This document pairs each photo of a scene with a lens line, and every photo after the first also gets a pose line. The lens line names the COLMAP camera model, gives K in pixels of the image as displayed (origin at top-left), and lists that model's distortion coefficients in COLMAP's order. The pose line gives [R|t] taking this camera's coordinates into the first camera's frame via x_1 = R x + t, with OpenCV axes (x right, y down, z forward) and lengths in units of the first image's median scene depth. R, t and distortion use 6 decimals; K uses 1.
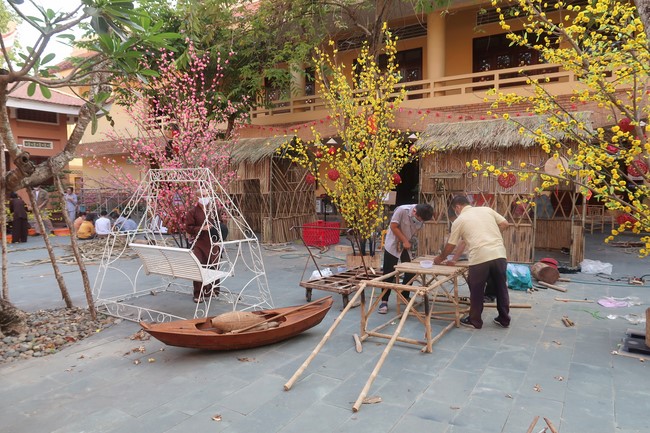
lens RADIAL K [[448.4, 0, 324.3], [0, 448.4, 223.6], [0, 0, 1]] dist [-0.021035, -0.000553]
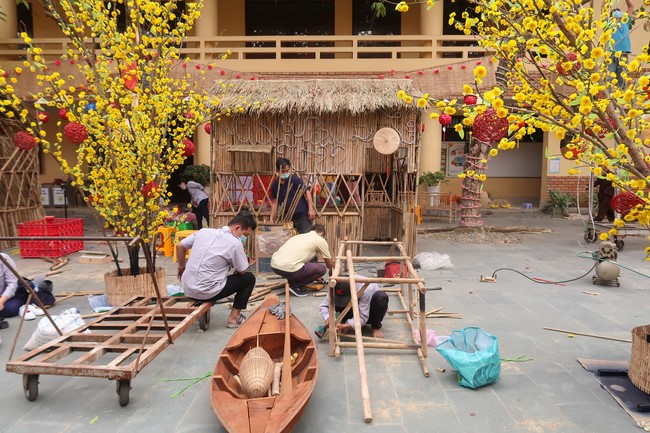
lens RADIAL K [[448.4, 0, 324.3], [0, 448.4, 223.6], [0, 0, 1]] dist [-0.021035, -0.000553]
pose [[0.853979, -0.043758, 0.518465, -0.005590], [0.032759, 0.999002, 0.030357, -0.005854], [-0.519276, -0.008940, 0.854560, 0.361399]]
